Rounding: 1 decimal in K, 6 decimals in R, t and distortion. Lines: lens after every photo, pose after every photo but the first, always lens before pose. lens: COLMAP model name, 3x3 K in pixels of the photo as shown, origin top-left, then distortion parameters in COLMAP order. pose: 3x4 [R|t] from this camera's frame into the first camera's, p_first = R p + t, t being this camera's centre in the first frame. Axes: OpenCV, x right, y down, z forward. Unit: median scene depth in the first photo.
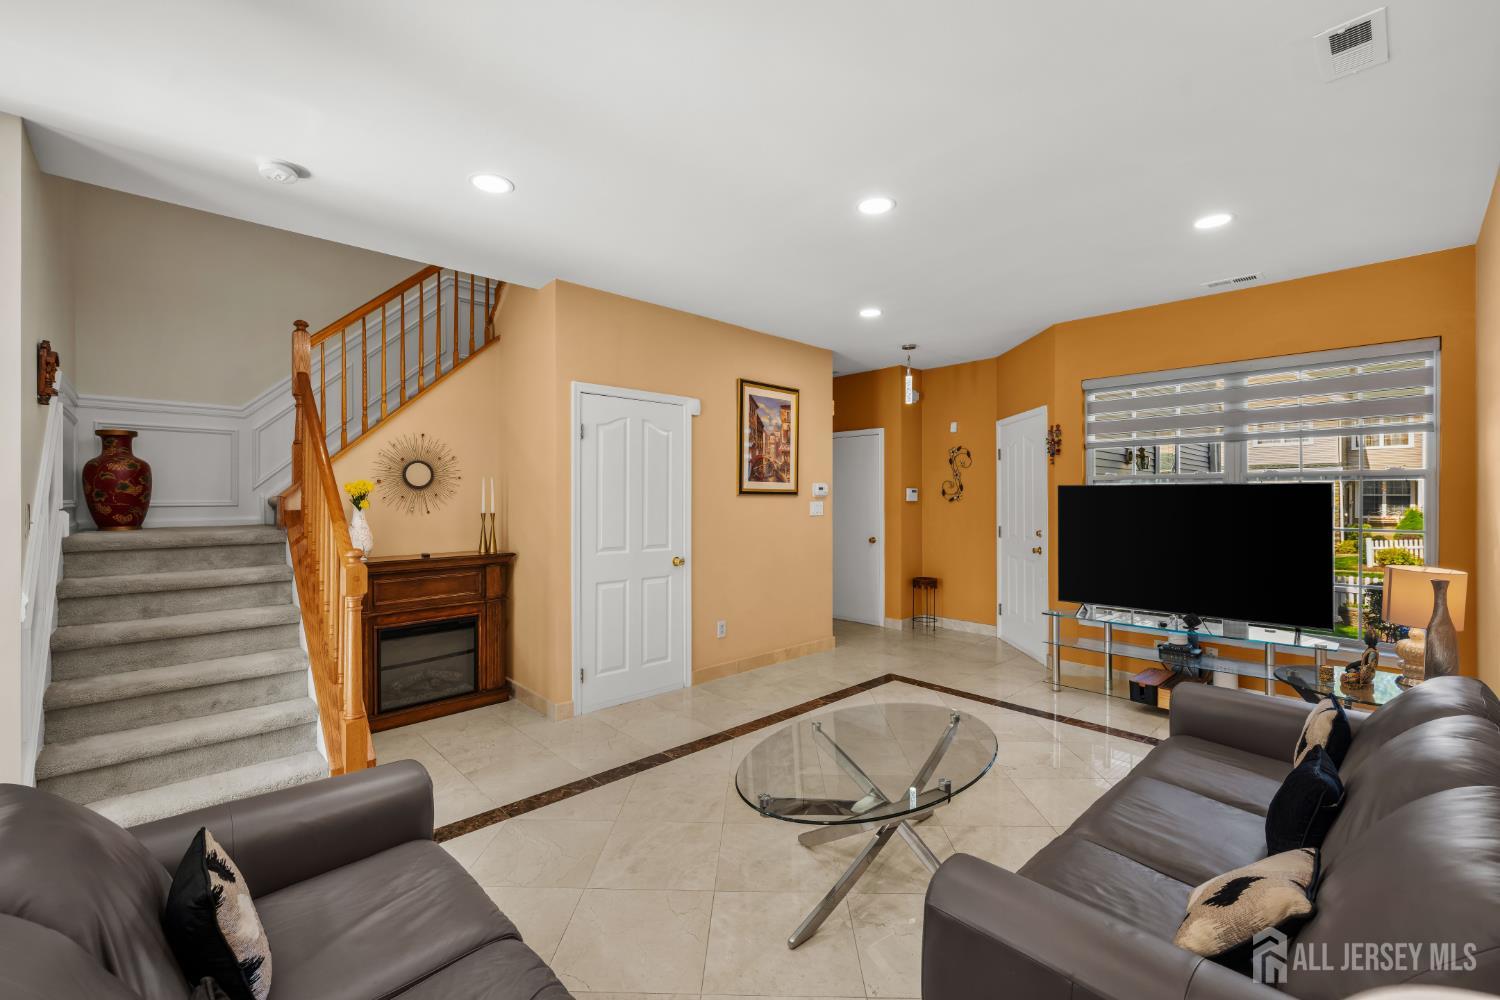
lens RADIAL K [[615.2, 0, 754.5], [0, 615.2, 506.0], [0, 0, 1]] dist [-0.009296, 0.001444]
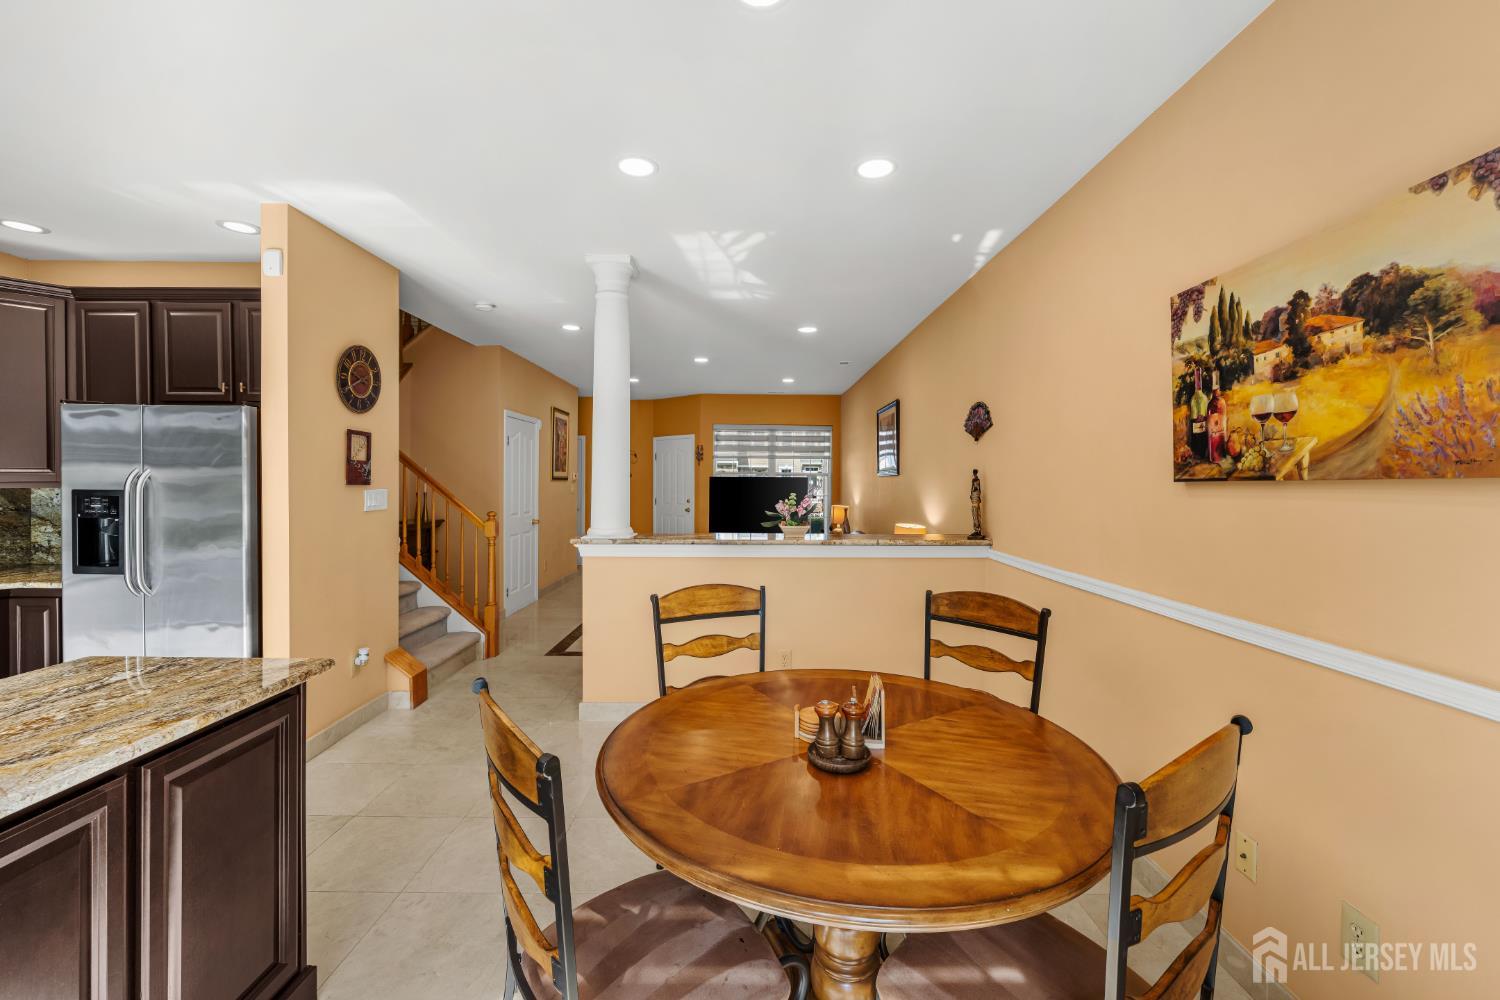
lens RADIAL K [[596.8, 0, 754.6], [0, 596.8, 490.6], [0, 0, 1]] dist [-0.004925, 0.000927]
pose [[0.686226, -0.007180, 0.727353, -0.851673], [0.002763, 0.999970, 0.007265, -0.000690], [-0.727384, -0.002976, 0.686225, -0.469761]]
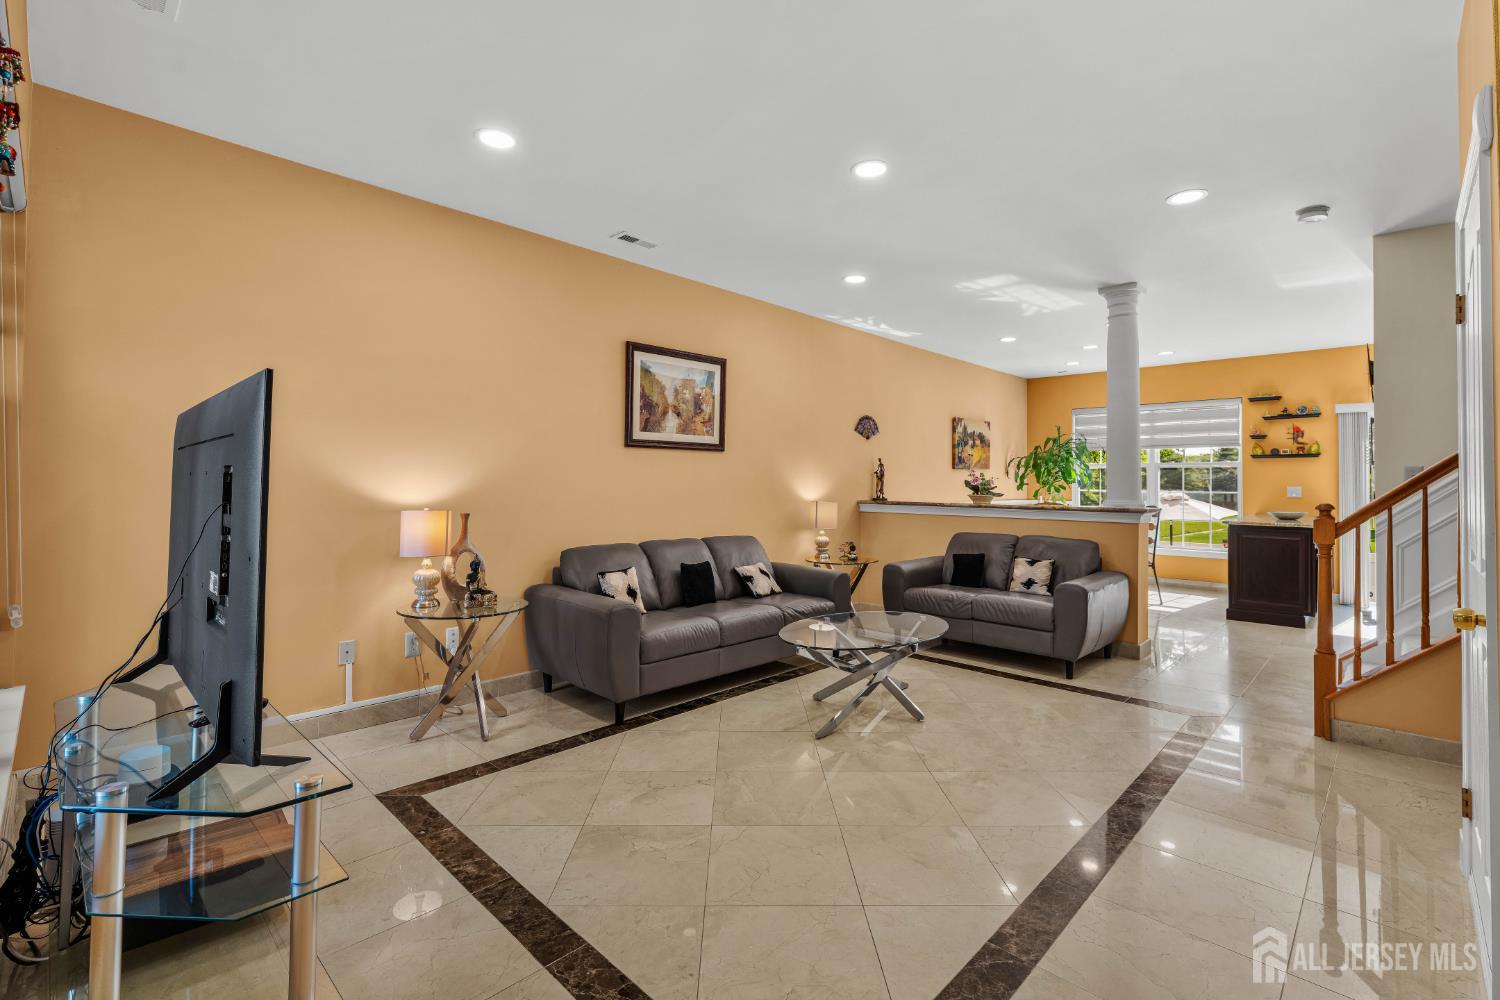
lens RADIAL K [[682.0, 0, 742.5], [0, 682.0, 472.6], [0, 0, 1]] dist [-0.004875, -0.001083]
pose [[-0.999503, -0.006936, -0.030749, 0.283089], [-0.006822, 0.999970, -0.003785, 0.016647], [0.030775, -0.003573, -0.999520, 1.360605]]
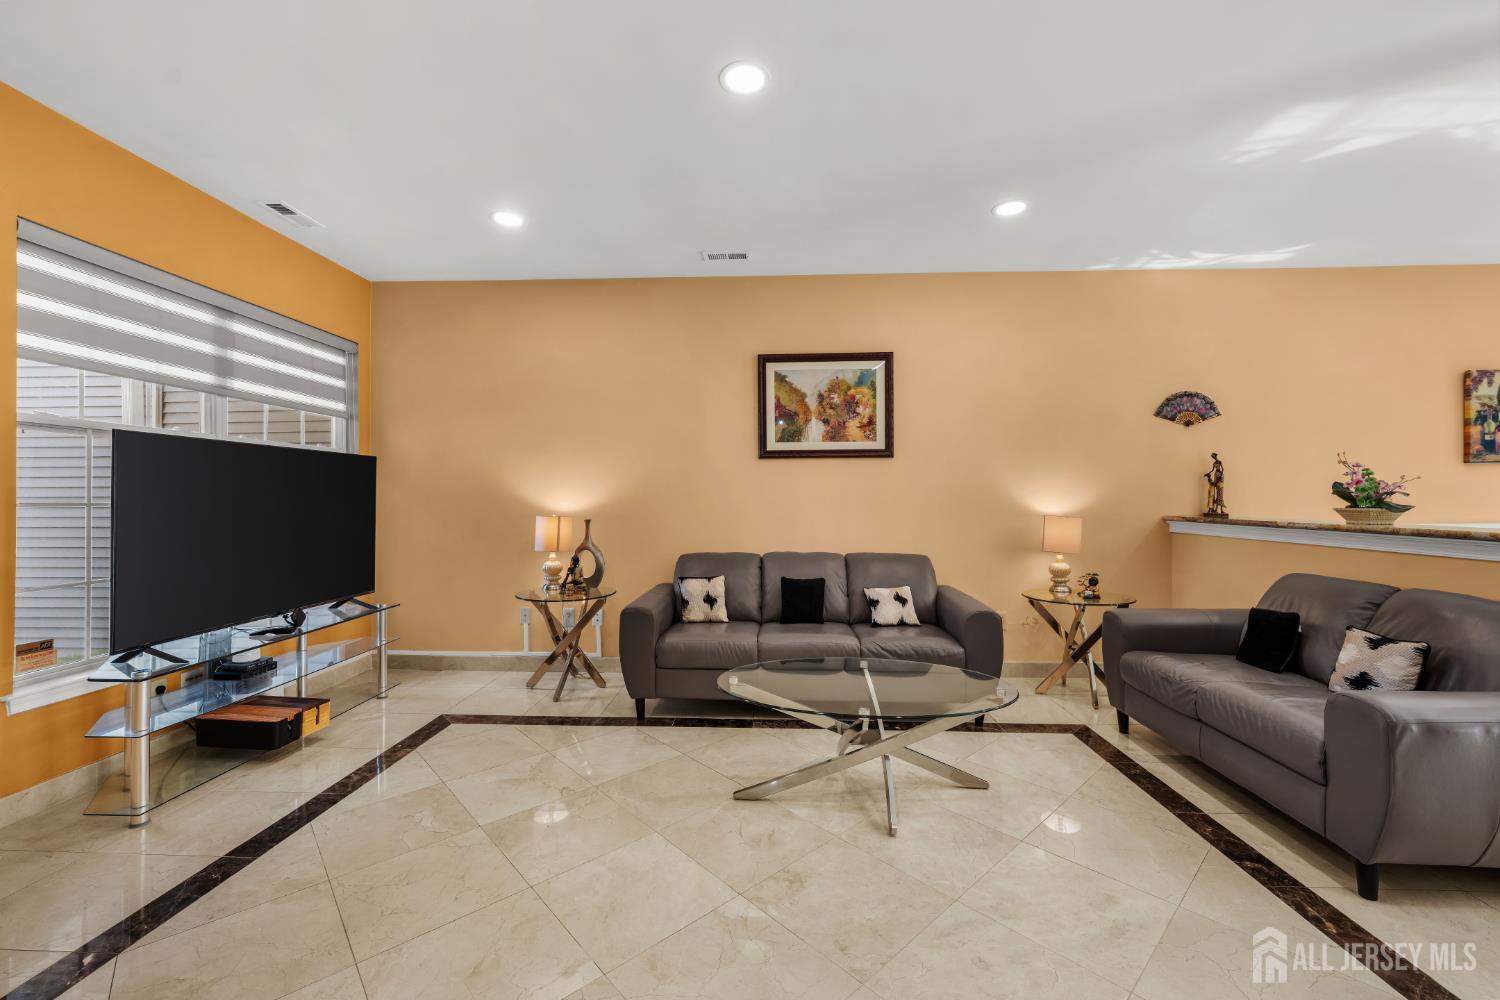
lens RADIAL K [[596.8, 0, 740.2], [0, 596.8, 497.7], [0, 0, 1]] dist [-0.004925, 0.000927]
pose [[-0.684362, -0.000139, 0.729142, -0.226670], [0.012146, 0.999859, 0.011590, 0.024400], [-0.729041, 0.016788, -0.684264, 0.977651]]
